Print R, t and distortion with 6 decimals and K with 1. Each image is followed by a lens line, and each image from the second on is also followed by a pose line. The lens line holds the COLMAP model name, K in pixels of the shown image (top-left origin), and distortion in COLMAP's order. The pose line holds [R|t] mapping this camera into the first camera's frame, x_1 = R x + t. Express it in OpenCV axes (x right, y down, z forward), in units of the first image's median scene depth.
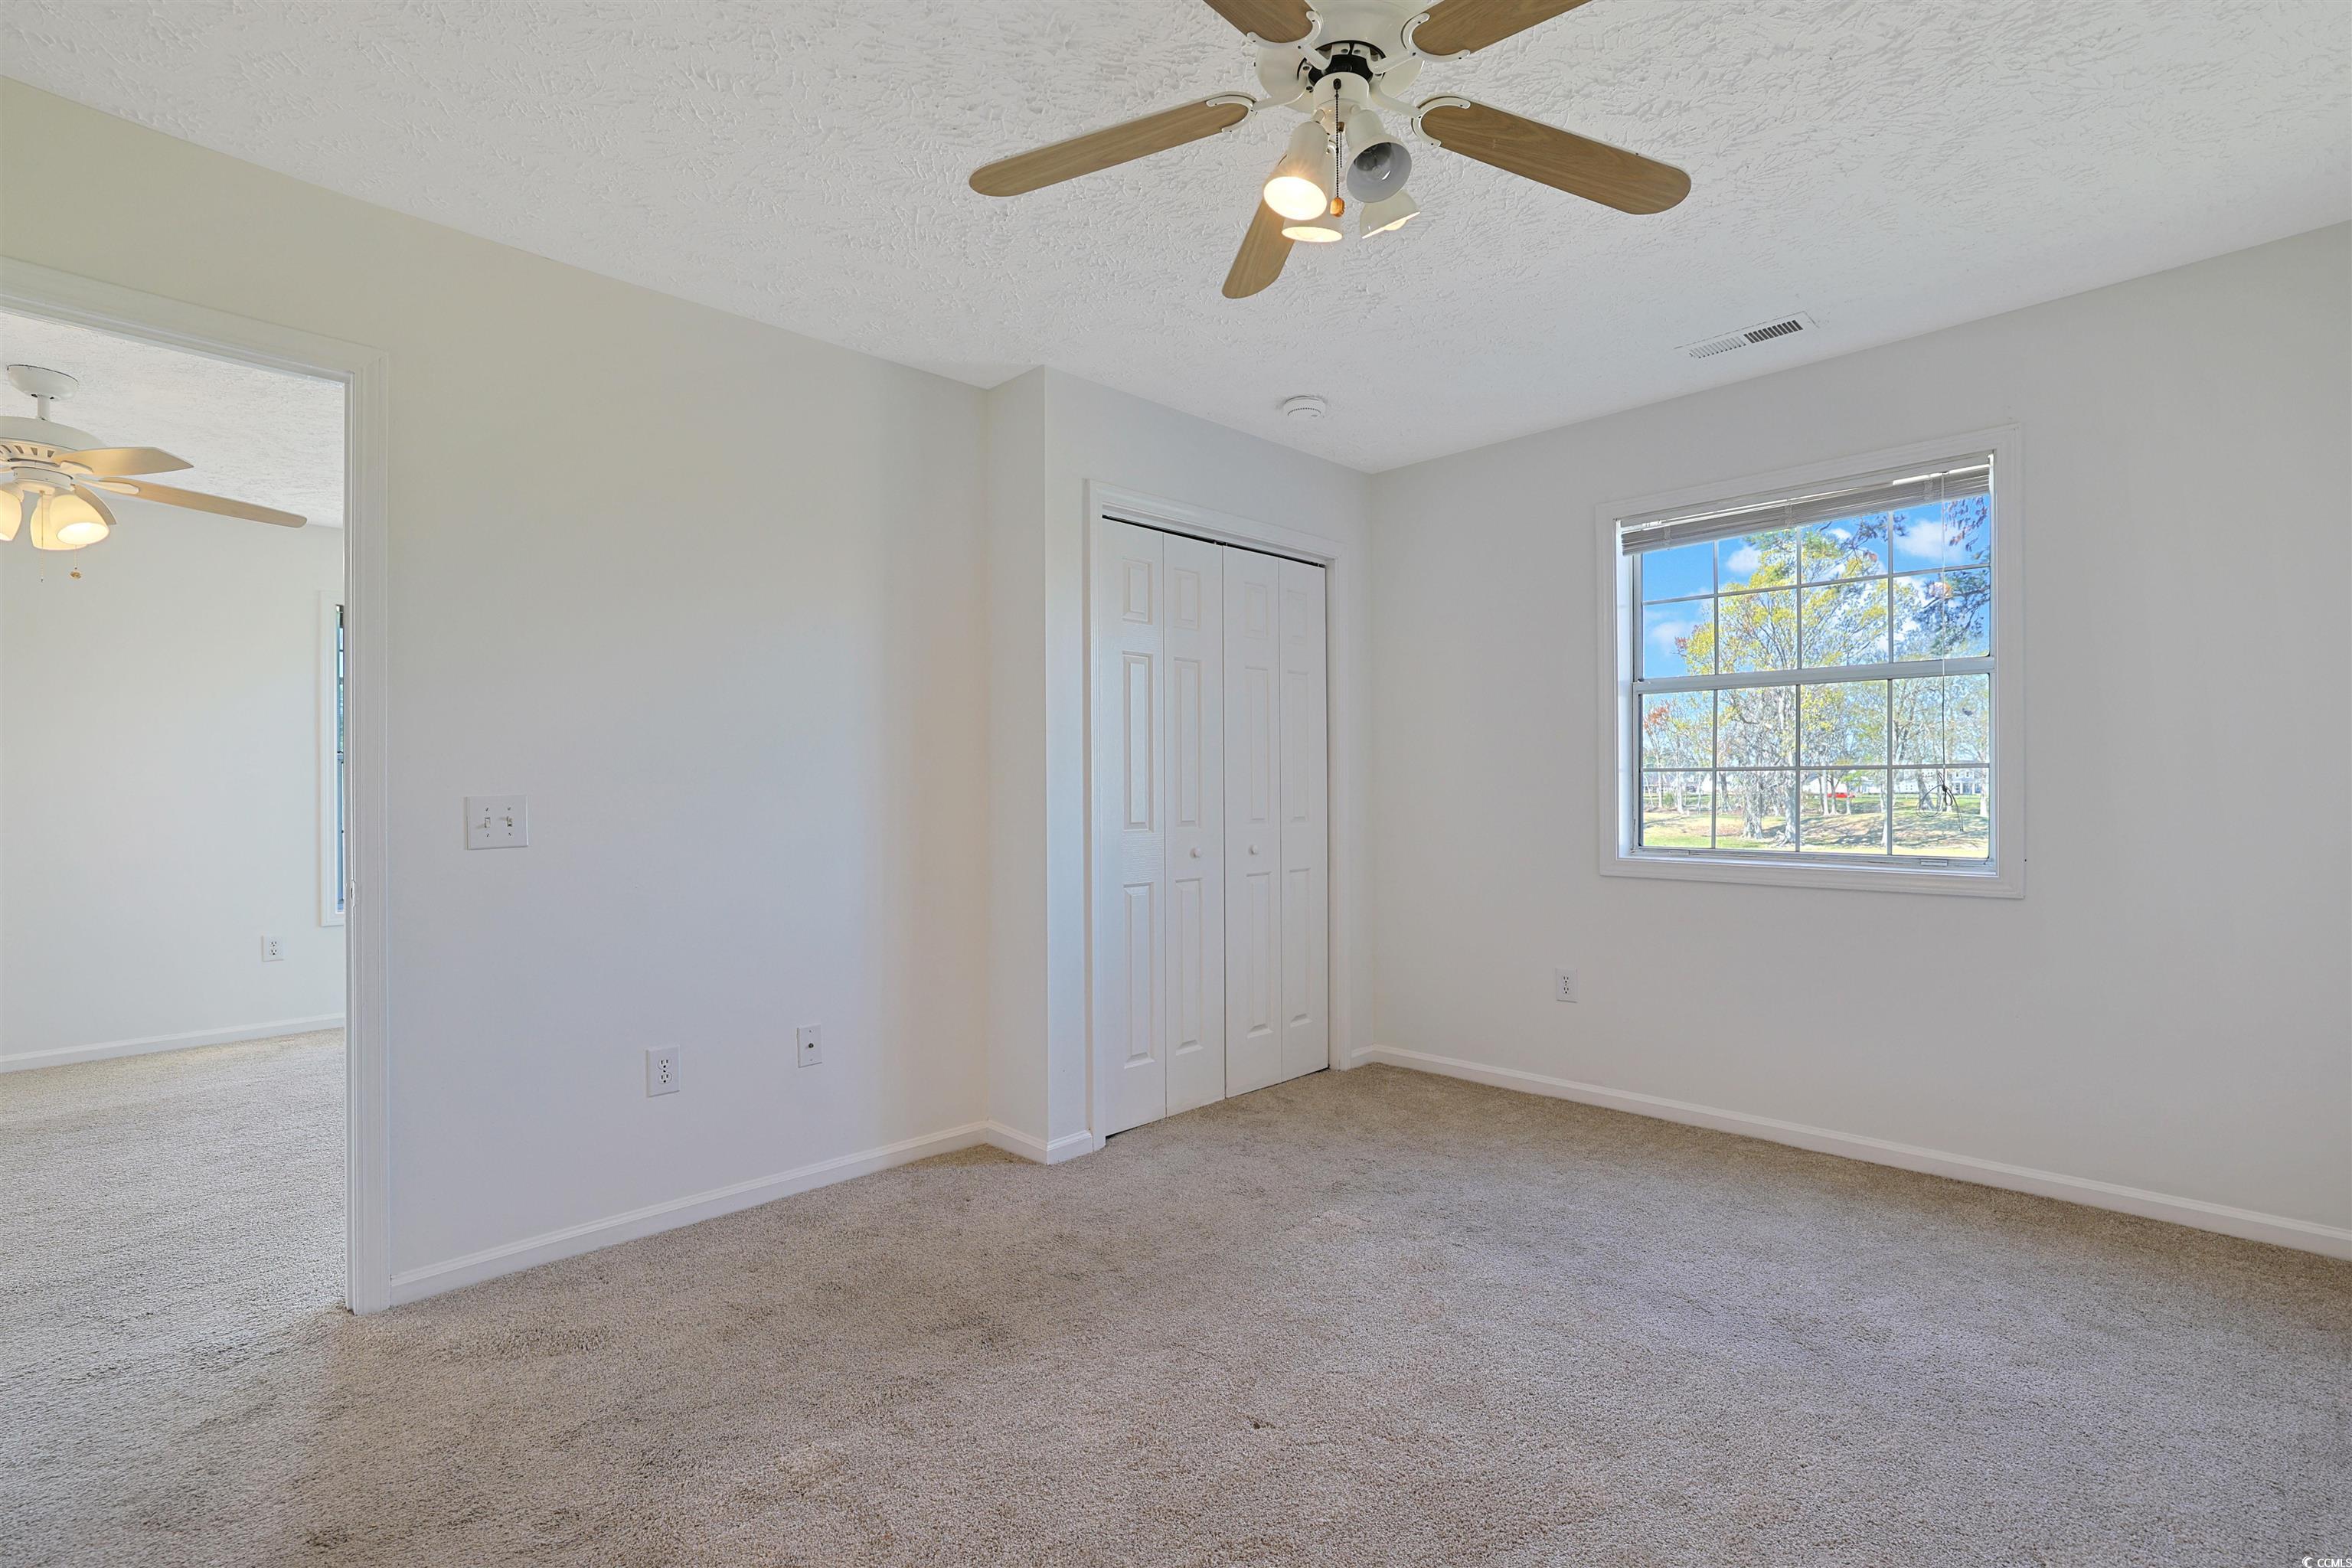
lens RADIAL K [[1081.5, 0, 1164.6], [0, 1081.5, 790.1], [0, 0, 1]] dist [-0.035874, 0.011015]
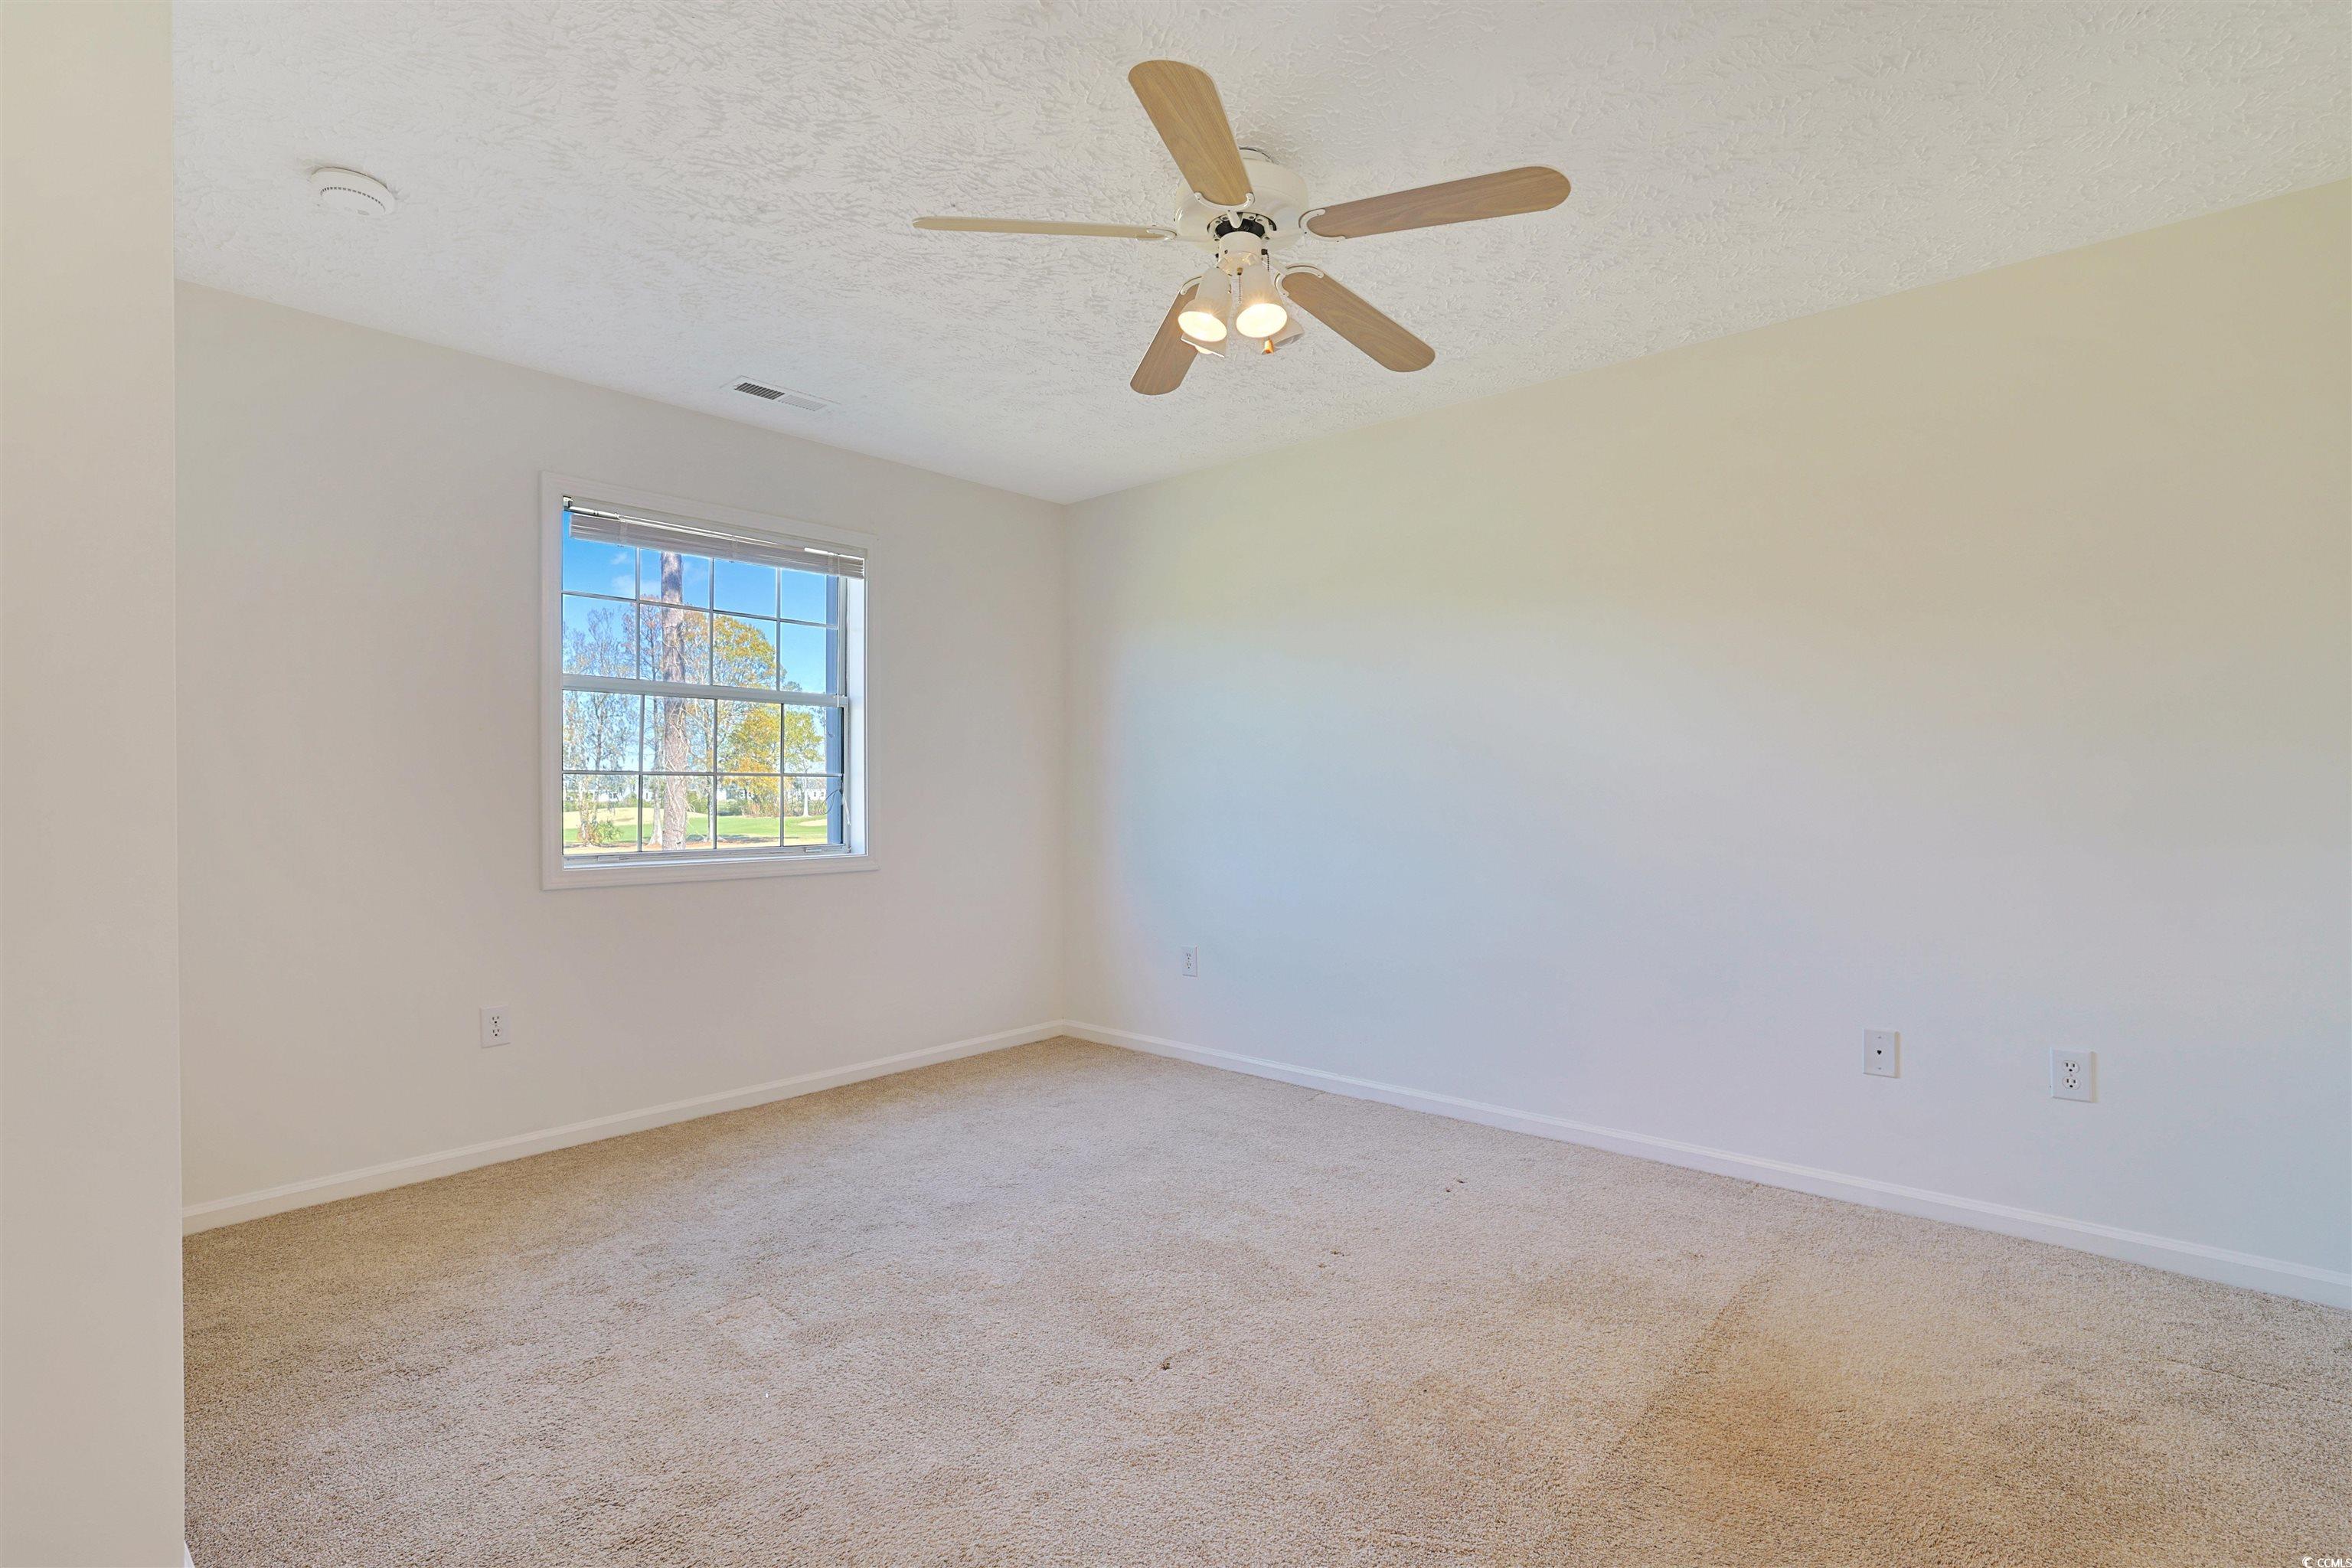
lens RADIAL K [[1081.5, 0, 1198.4], [0, 1081.5, 788.6], [0, 0, 1]] dist [-0.035874, 0.011015]
pose [[-0.082145, 0.005924, 0.996603, -0.591954], [0.004278, 0.999975, -0.005591, 0.002984], [-0.996611, 0.003804, -0.082168, 0.613507]]
